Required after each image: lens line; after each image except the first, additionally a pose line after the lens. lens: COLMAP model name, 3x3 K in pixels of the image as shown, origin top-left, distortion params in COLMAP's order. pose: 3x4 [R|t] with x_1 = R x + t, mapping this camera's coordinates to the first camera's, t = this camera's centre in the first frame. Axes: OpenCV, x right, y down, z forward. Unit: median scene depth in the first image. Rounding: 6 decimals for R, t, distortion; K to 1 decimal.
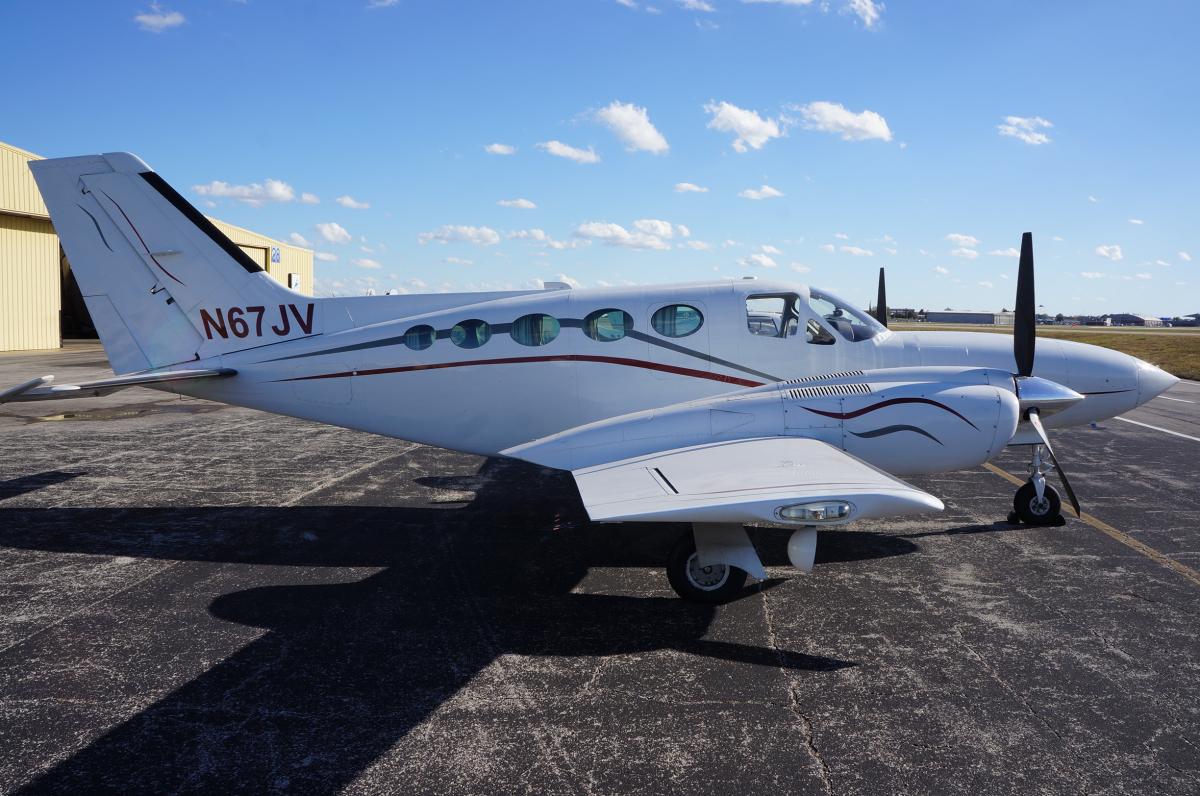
lens RADIAL K [[986.6, 0, 602.2], [0, 986.6, 399.6], [0, 0, 1]] dist [-0.164386, 0.160150]
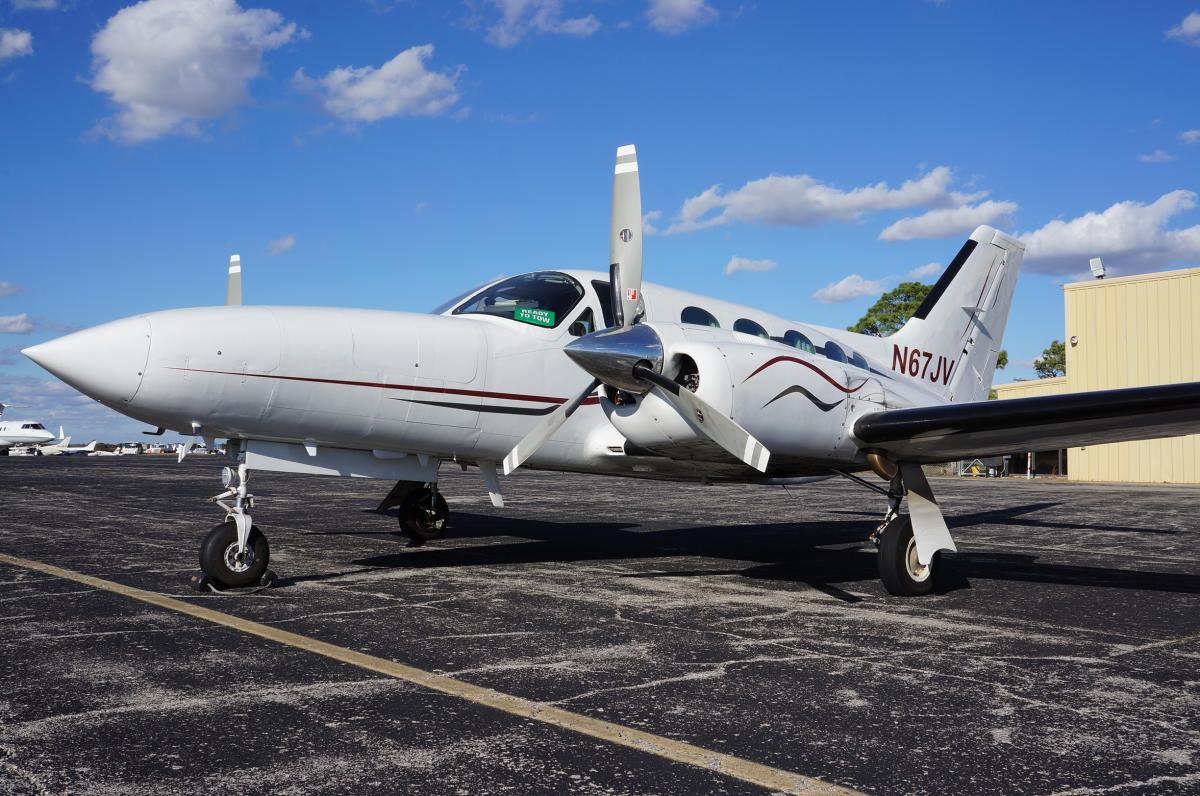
lens RADIAL K [[1164.8, 0, 599.3], [0, 1164.8, 397.1], [0, 0, 1]] dist [-0.093391, 0.208935]
pose [[-0.688968, -0.049828, -0.723077, 0.890084], [-0.077034, 0.997017, 0.004694, -0.024506], [0.720686, 0.058935, -0.690752, 1.780134]]
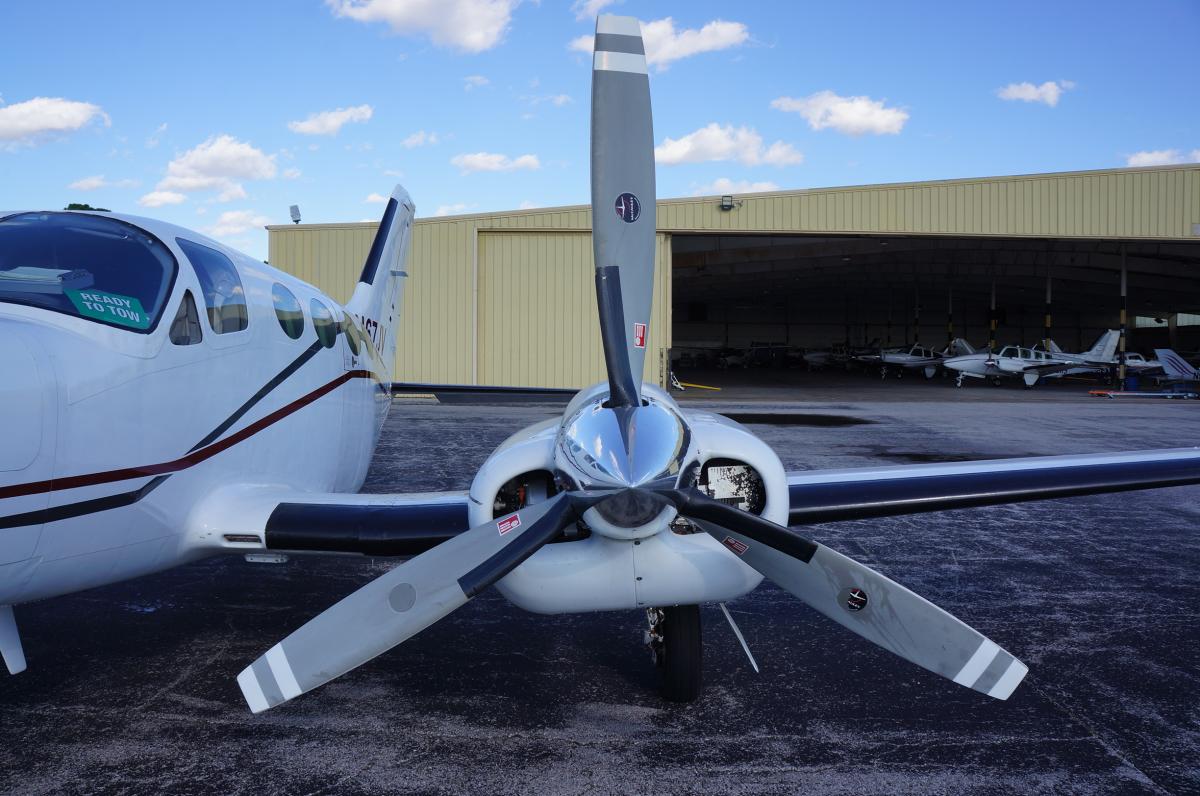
lens RADIAL K [[936.7, 0, 603.6], [0, 936.7, 399.8], [0, 0, 1]] dist [-0.177639, 0.128633]
pose [[0.068740, 0.038656, -0.996885, 0.638350], [-0.096160, 0.994853, 0.031946, -0.073710], [0.992989, 0.093665, 0.072104, 1.279222]]
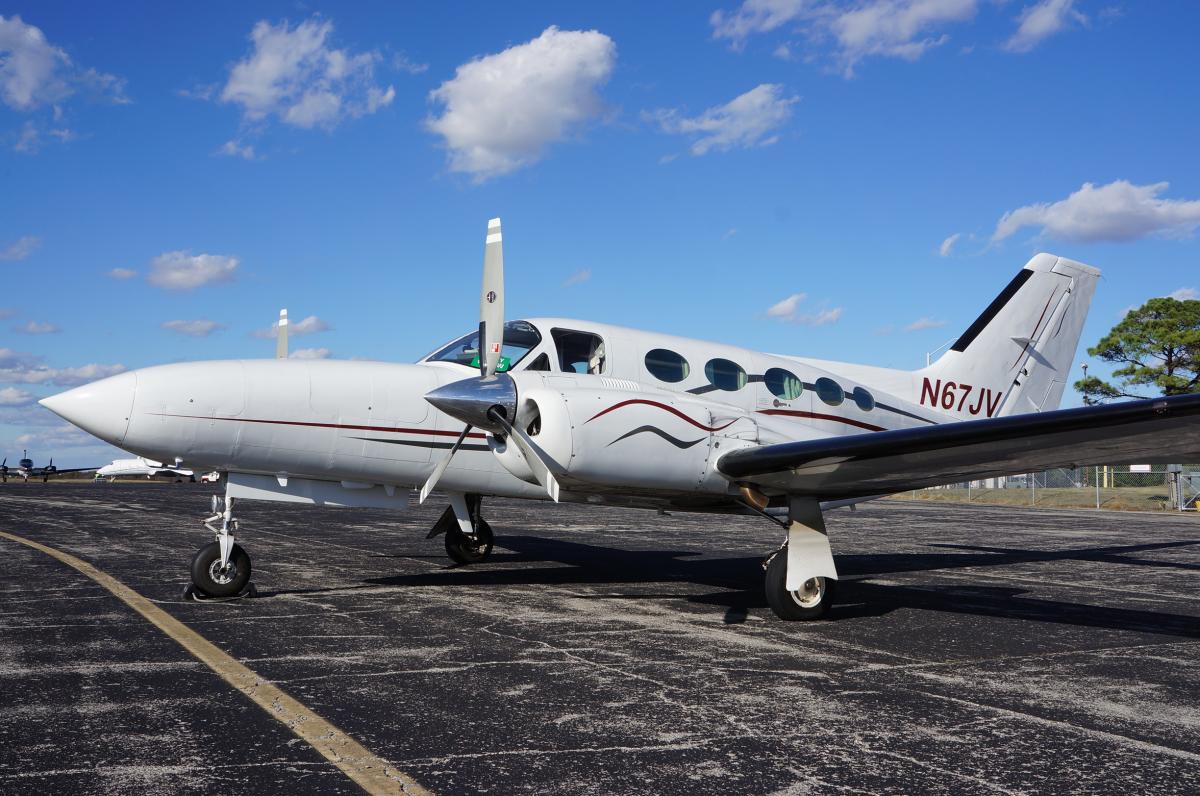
lens RADIAL K [[1200.4, 0, 599.8], [0, 1200.4, 399.5], [0, 0, 1]] dist [-0.074982, 0.213129]
pose [[-0.824080, -0.057485, -0.563548, 0.781381], [-0.068796, 0.997630, -0.001162, -0.052706], [0.562280, 0.037812, -0.826082, 2.038685]]
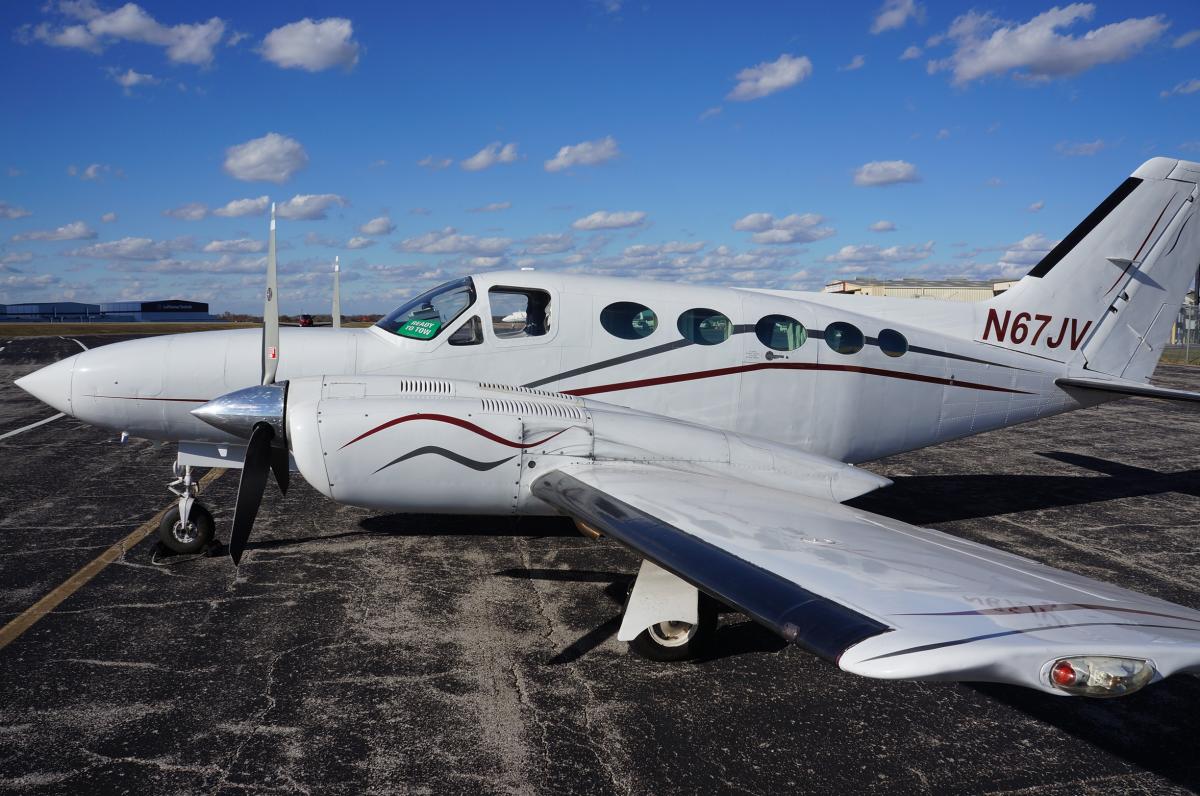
lens RADIAL K [[944.7, 0, 599.1], [0, 944.7, 394.0], [0, 0, 1]] dist [-0.184616, 0.139236]
pose [[-0.960182, 0.008798, -0.279237, 0.339291], [-0.038297, 0.985923, 0.162752, -0.159771], [0.276738, 0.166966, -0.946329, 1.903888]]
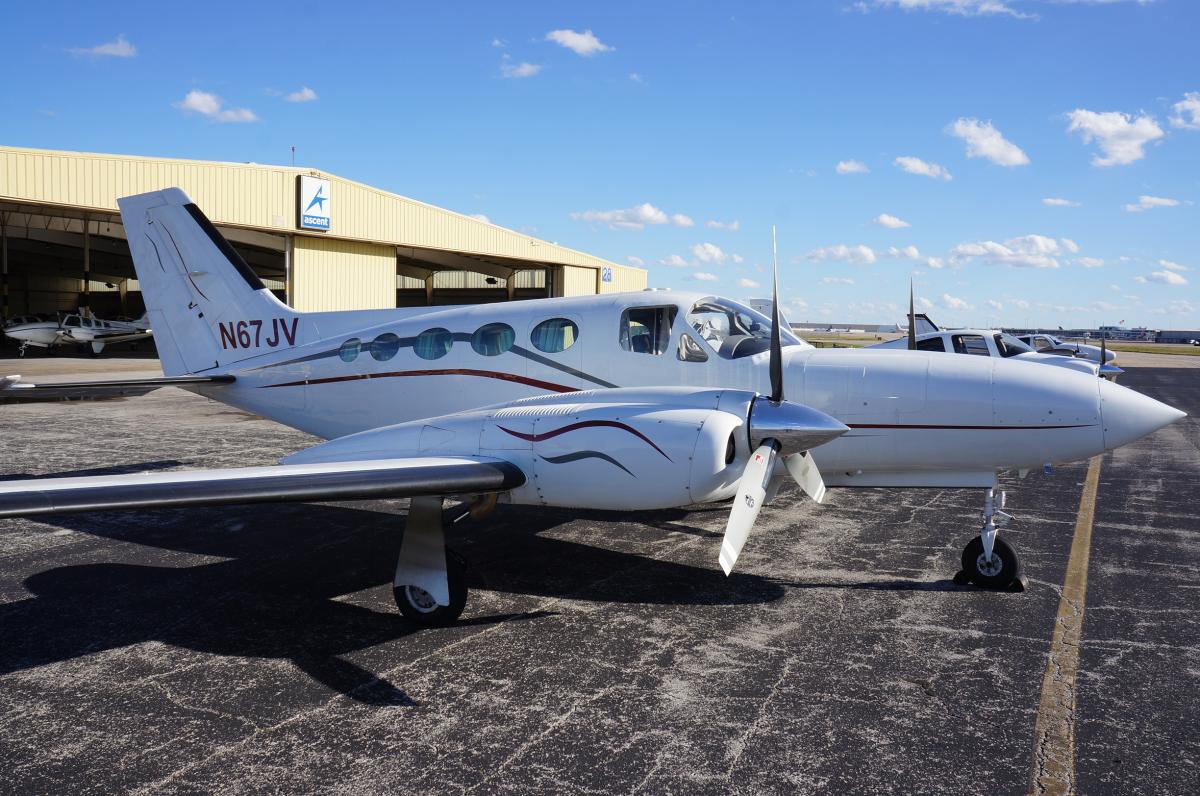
lens RADIAL K [[986.6, 0, 602.2], [0, 986.6, 399.6], [0, 0, 1]] dist [-0.164386, 0.160150]
pose [[0.927650, 0.030584, -0.372195, 0.462069], [-0.037822, 0.999210, -0.012160, -0.007001], [0.371529, 0.025357, 0.928075, 0.124225]]
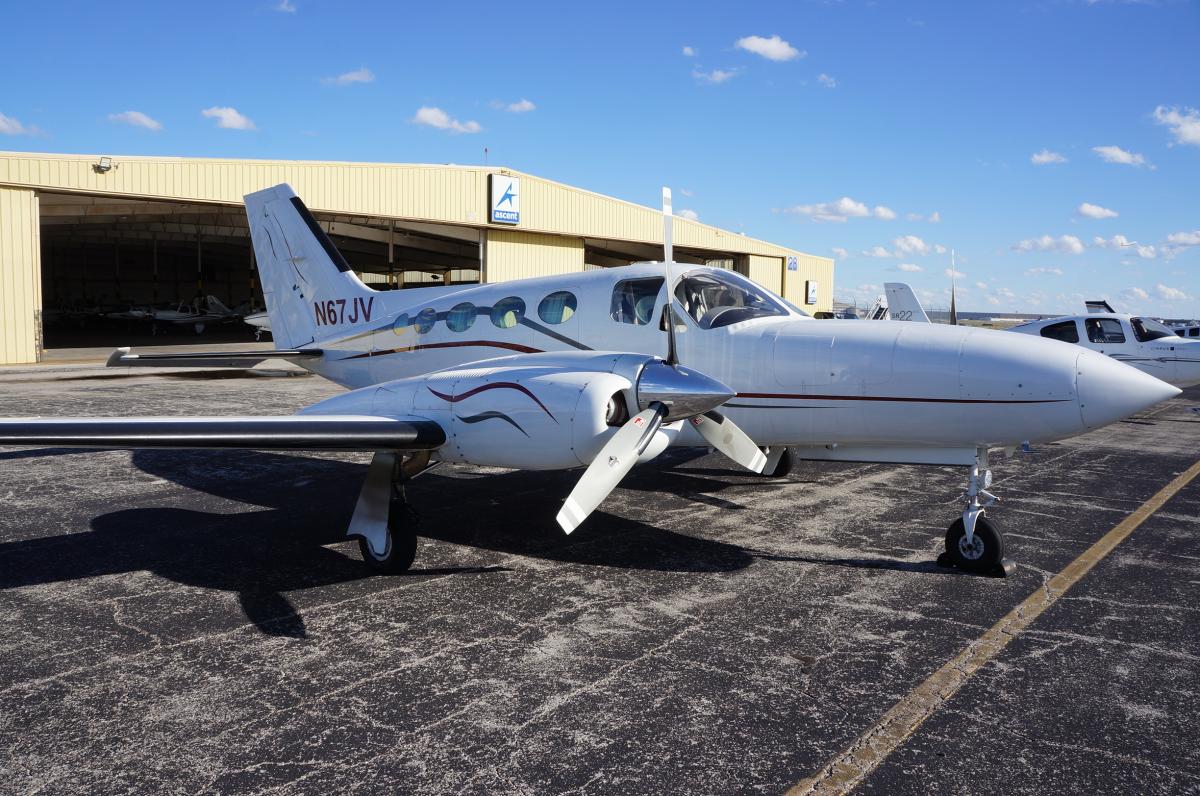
lens RADIAL K [[931.7, 0, 601.0], [0, 931.7, 420.6], [0, 0, 1]] dist [-0.178785, 0.139655]
pose [[0.822209, 0.063728, -0.565607, 0.631302], [-0.052434, 0.997967, 0.036220, -0.001739], [0.566765, -0.000124, 0.823879, 0.239591]]
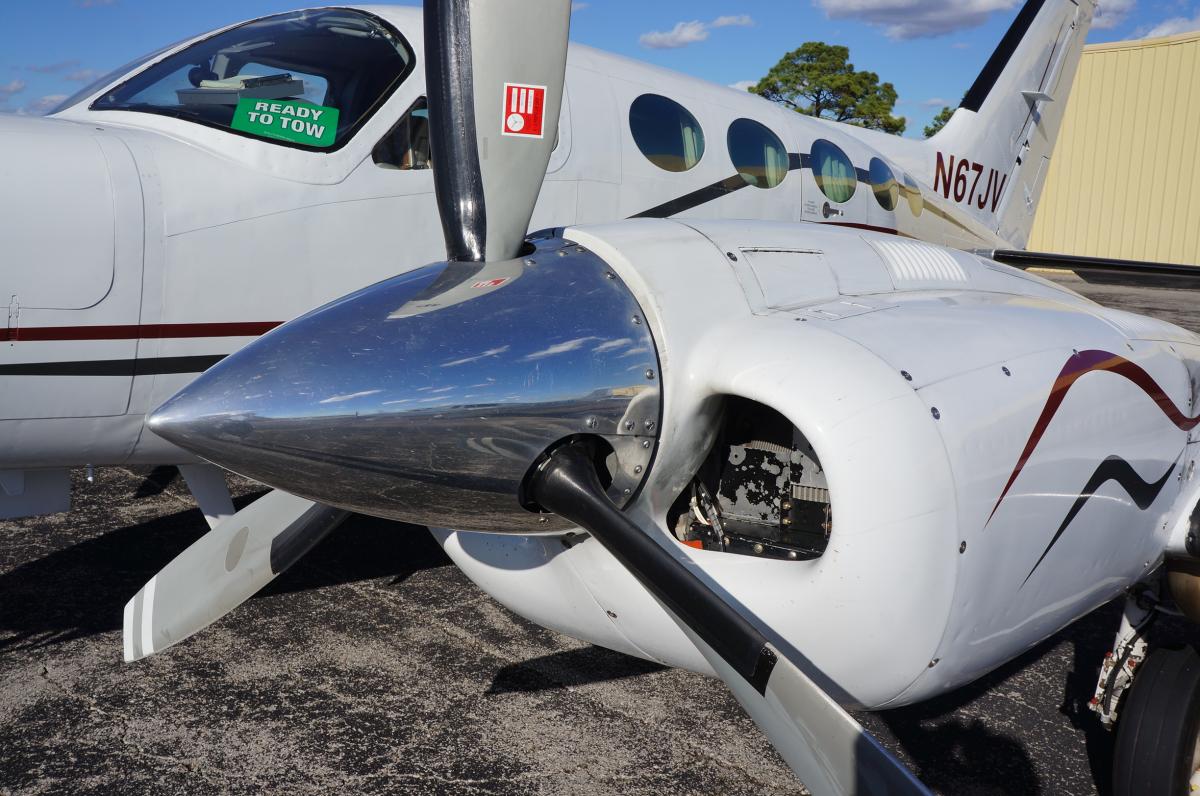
lens RADIAL K [[1100.9, 0, 597.3], [0, 1100.9, 398.6], [0, 0, 1]] dist [-0.114414, 0.183039]
pose [[-0.618676, 0.110819, -0.777792, 0.483845], [-0.103156, 0.969973, 0.220254, -0.080218], [0.778845, 0.216500, -0.588667, 1.407748]]
